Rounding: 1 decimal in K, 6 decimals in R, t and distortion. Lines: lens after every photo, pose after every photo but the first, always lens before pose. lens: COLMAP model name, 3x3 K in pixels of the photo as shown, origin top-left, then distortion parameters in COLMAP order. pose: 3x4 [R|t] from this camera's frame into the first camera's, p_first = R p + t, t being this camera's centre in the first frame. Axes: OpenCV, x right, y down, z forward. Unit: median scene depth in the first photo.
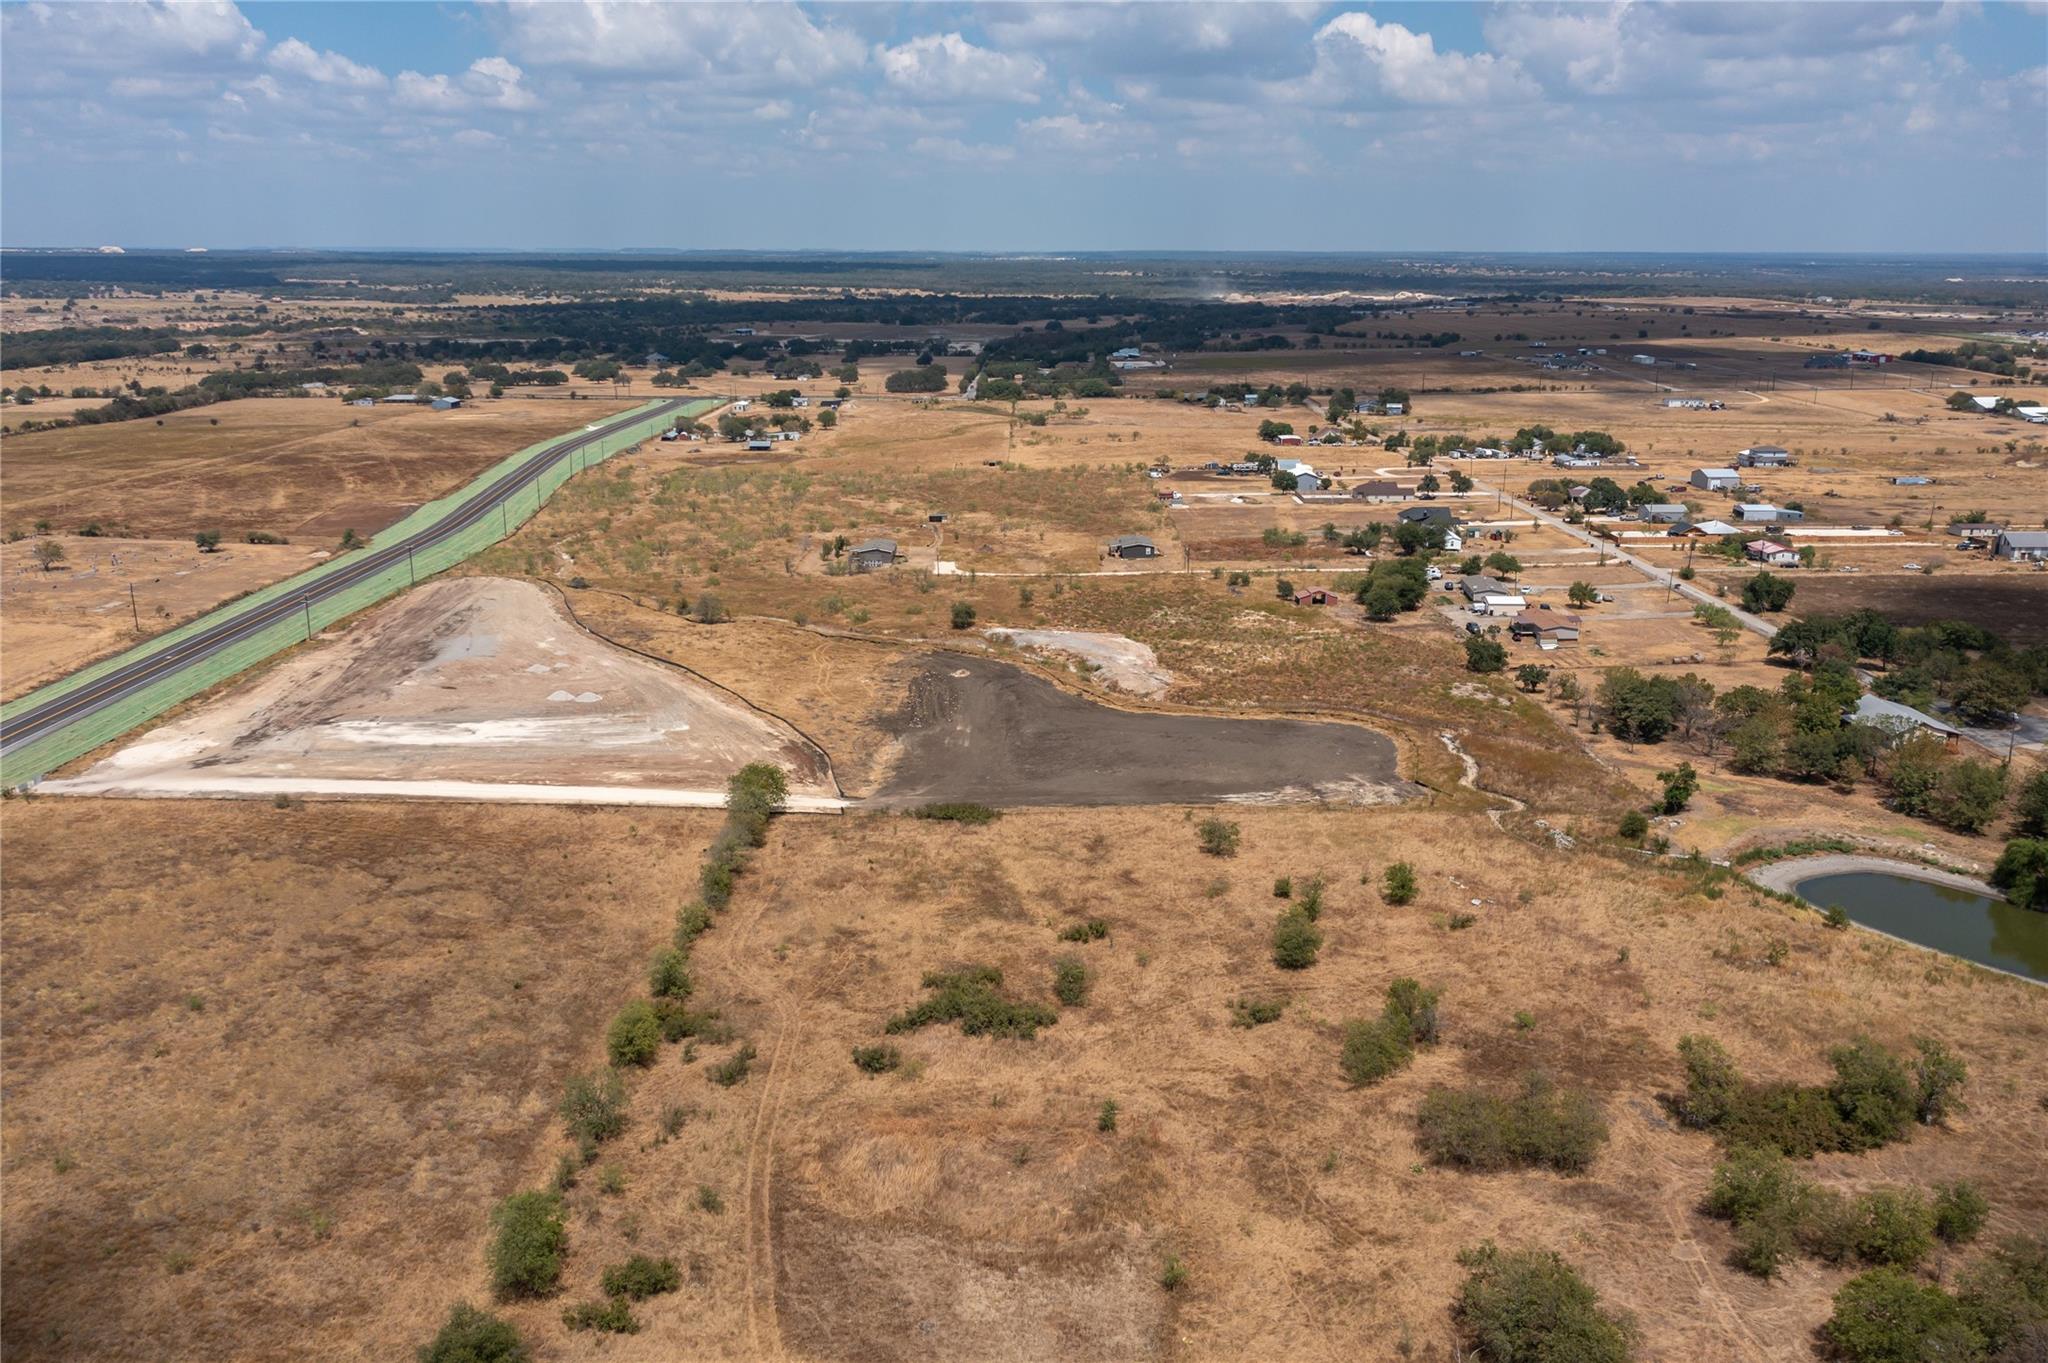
lens RADIAL K [[1653.1, 0, 1021.8], [0, 1653.1, 678.7], [0, 0, 1]] dist [-0.007799, 0.004971]
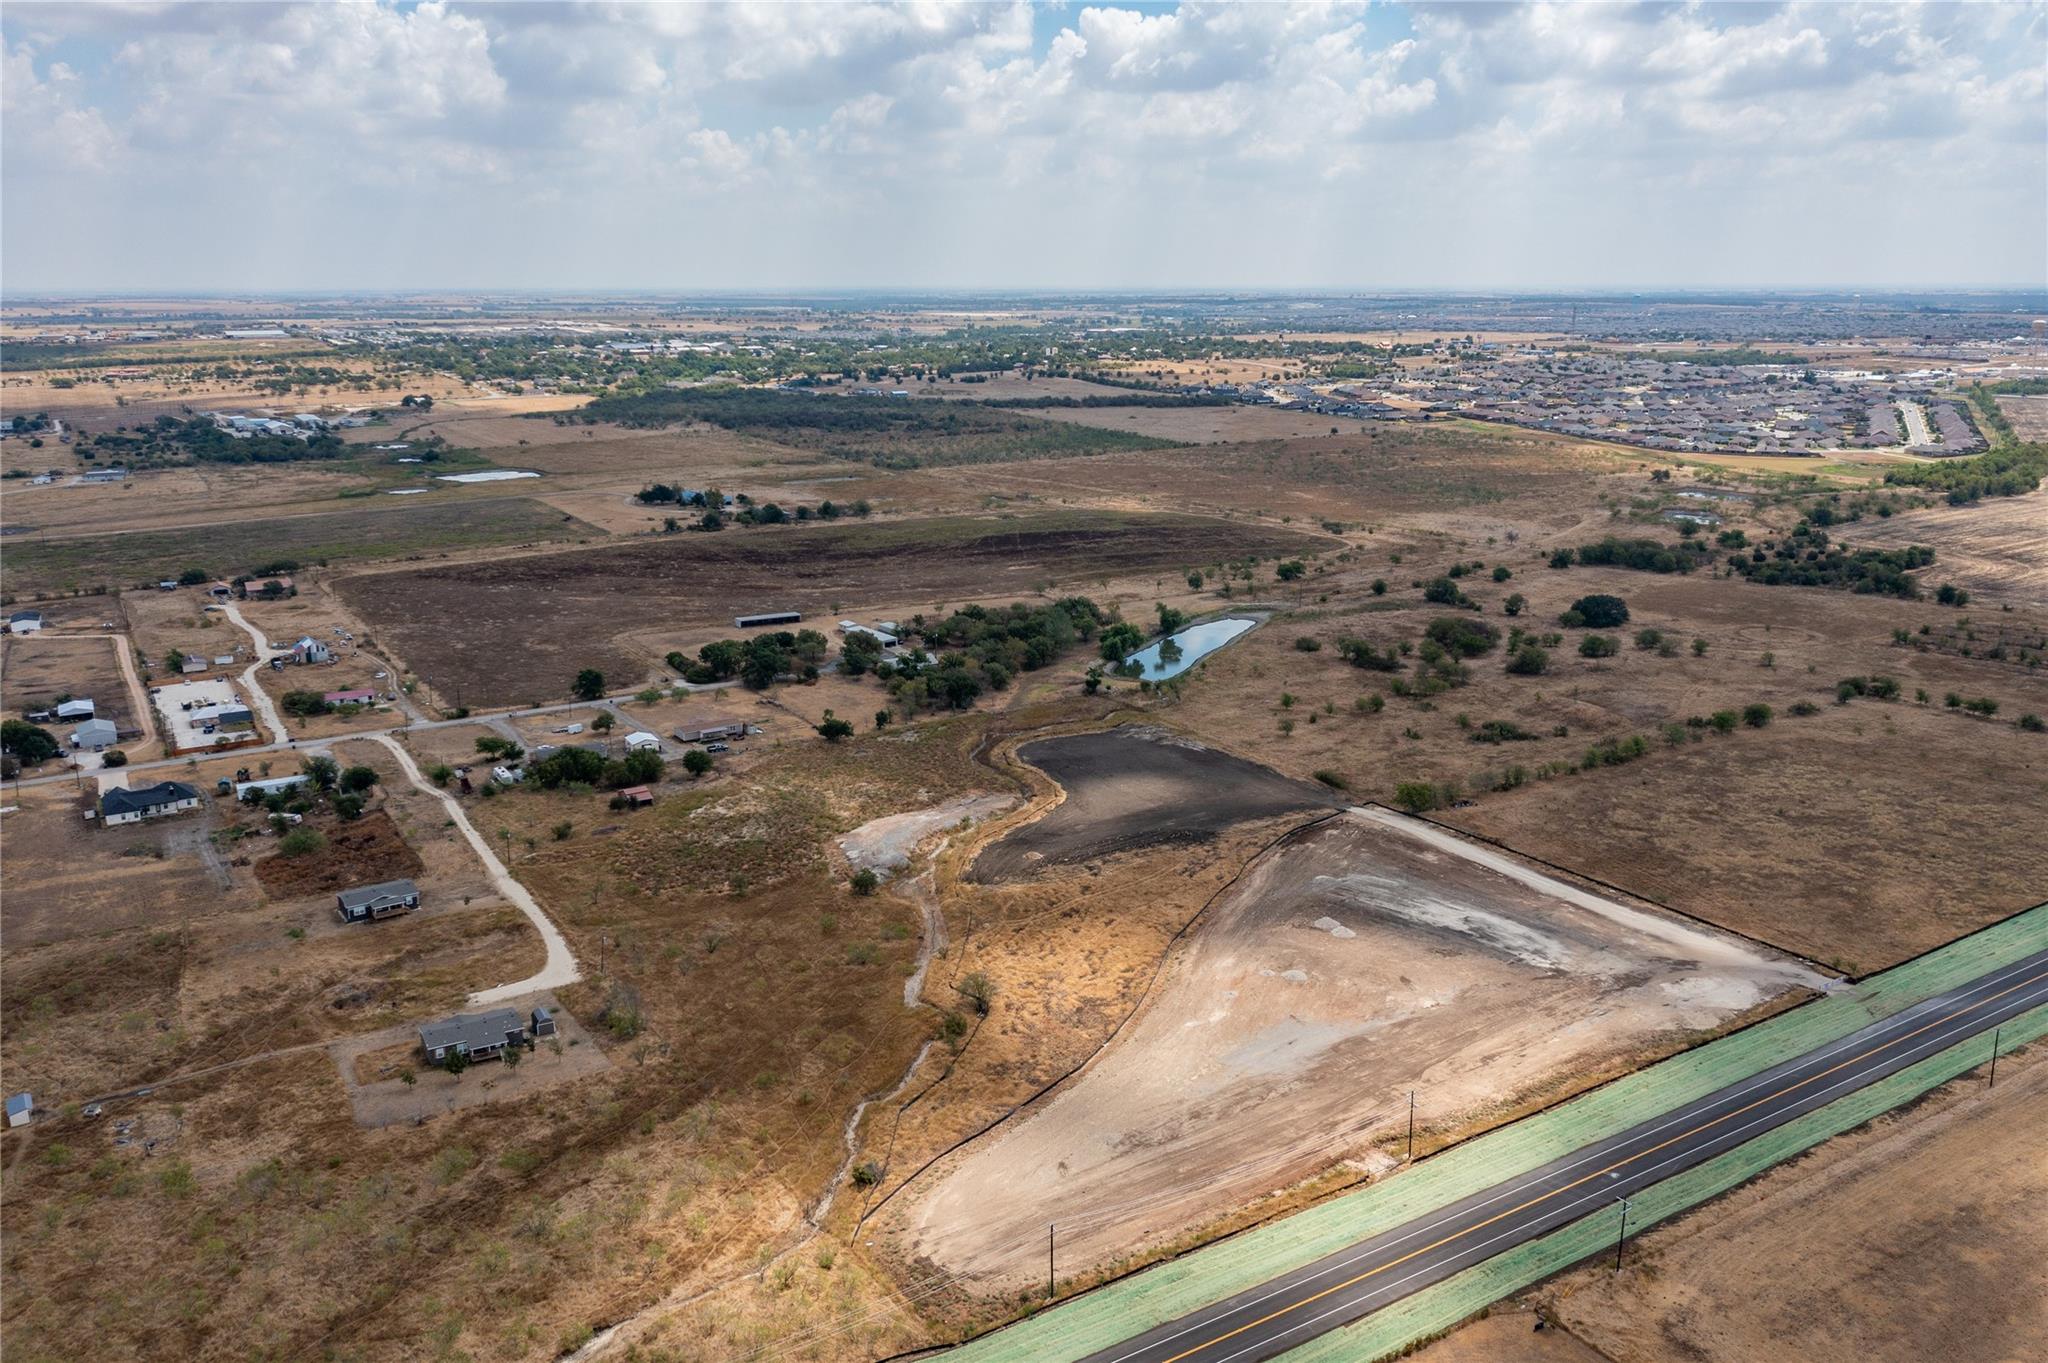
lens RADIAL K [[1617.2, 0, 1026.5], [0, 1617.2, 652.4], [0, 0, 1]] dist [-0.009924, 0.001351]
pose [[-0.525599, -0.191218, 0.828964, -0.685019], [0.216129, 0.912429, 0.347507, -0.381761], [-0.822820, 0.361813, -0.438244, 1.073216]]
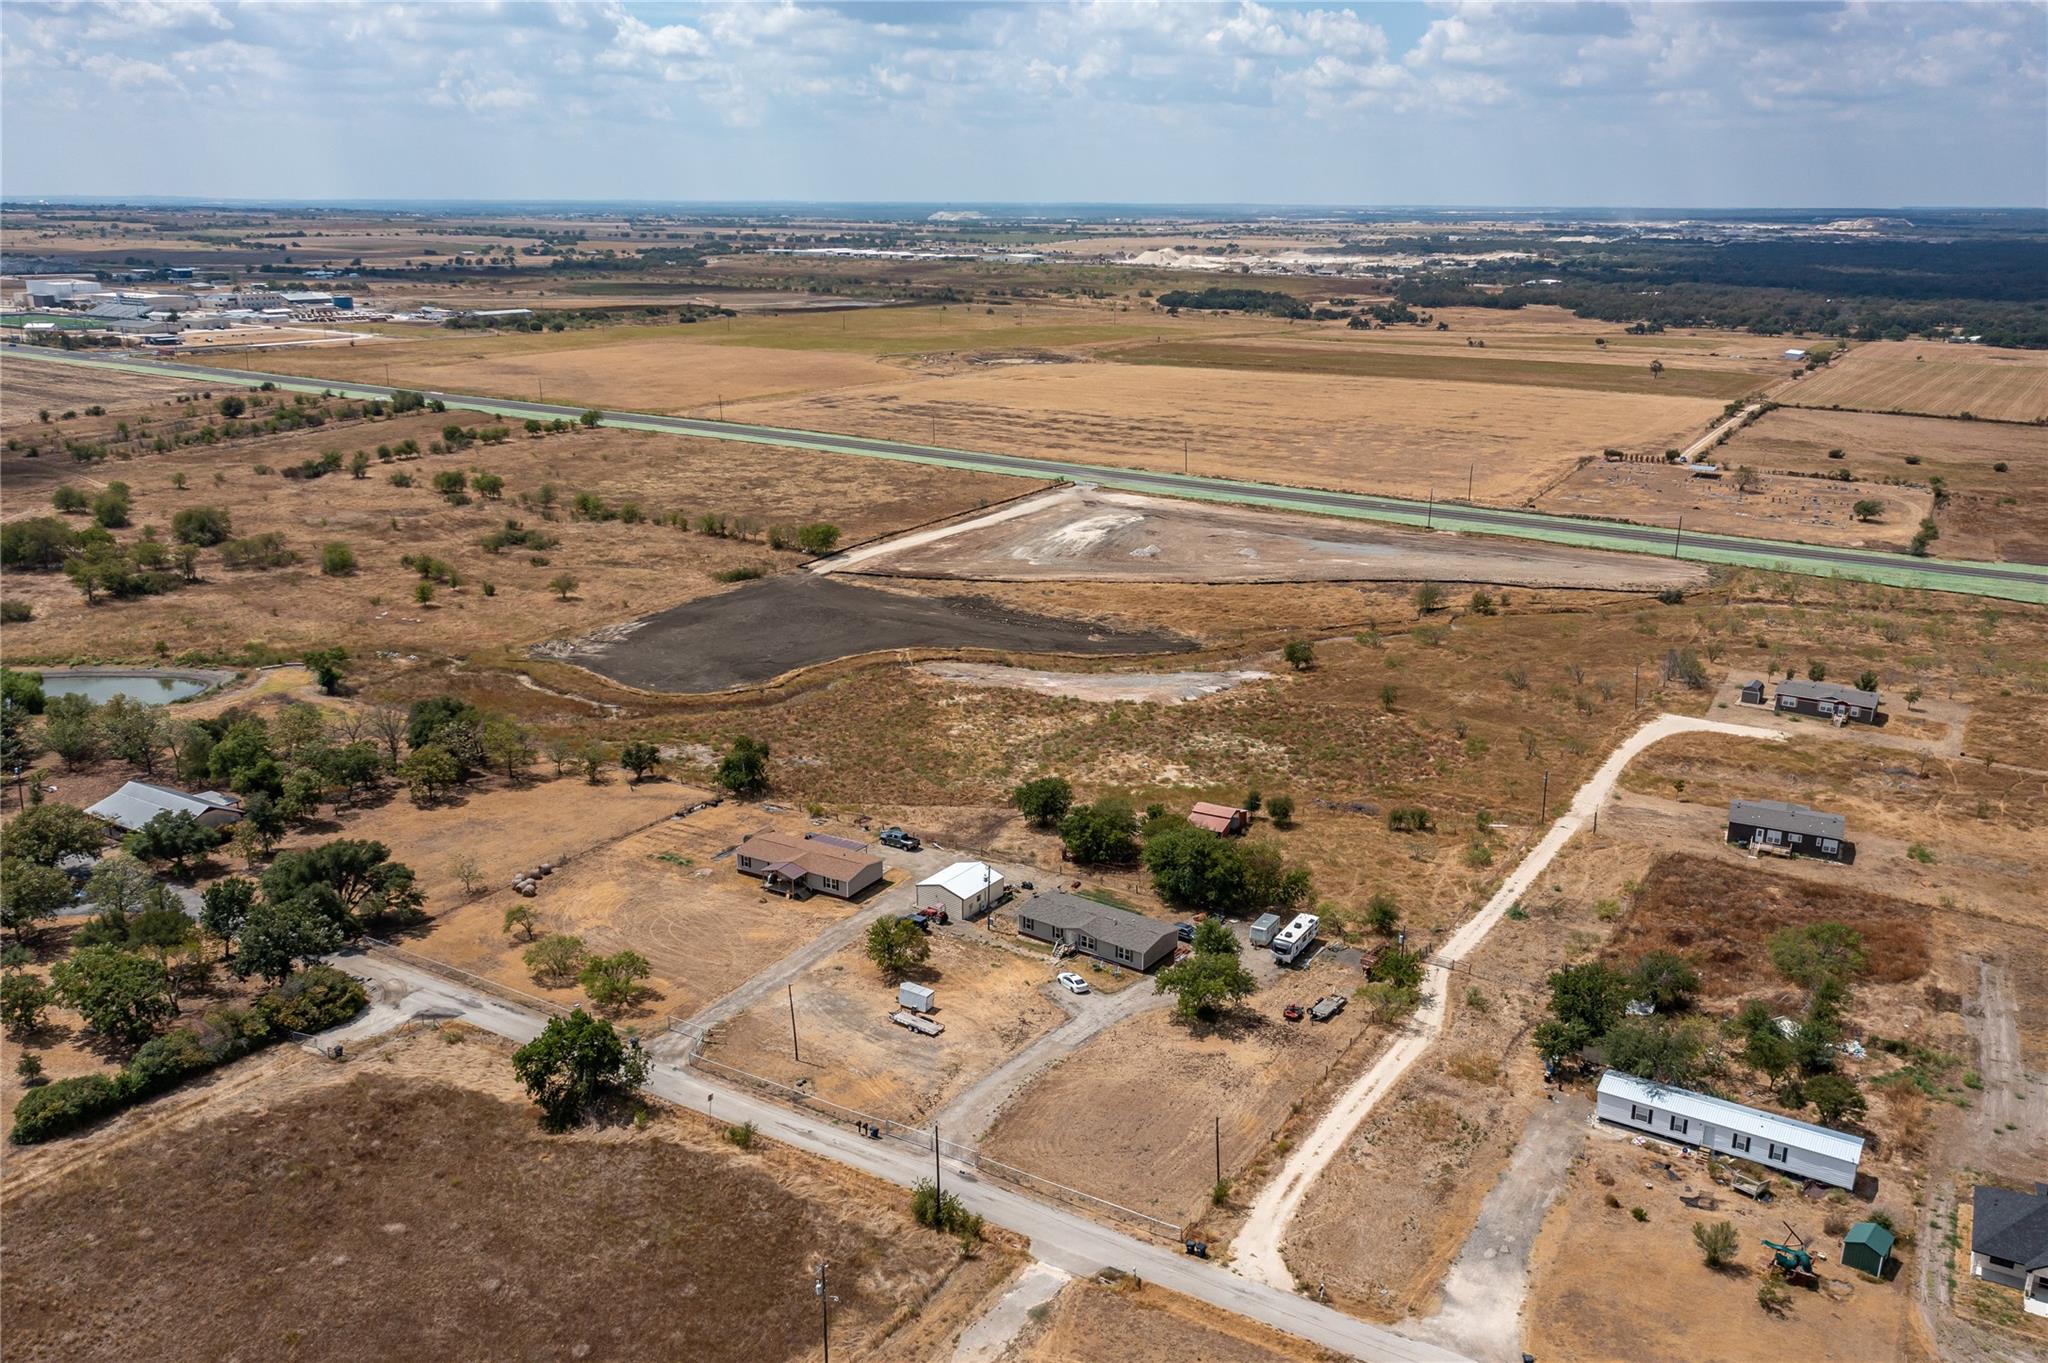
lens RADIAL K [[1617.2, 0, 1026.5], [0, 1617.2, 652.4], [0, 0, 1]] dist [-0.009924, 0.001351]
pose [[-0.521561, 0.227033, -0.822454, 0.589070], [-0.221471, 0.894883, 0.387473, -0.271796], [0.823969, 0.384240, -0.416455, 1.027844]]
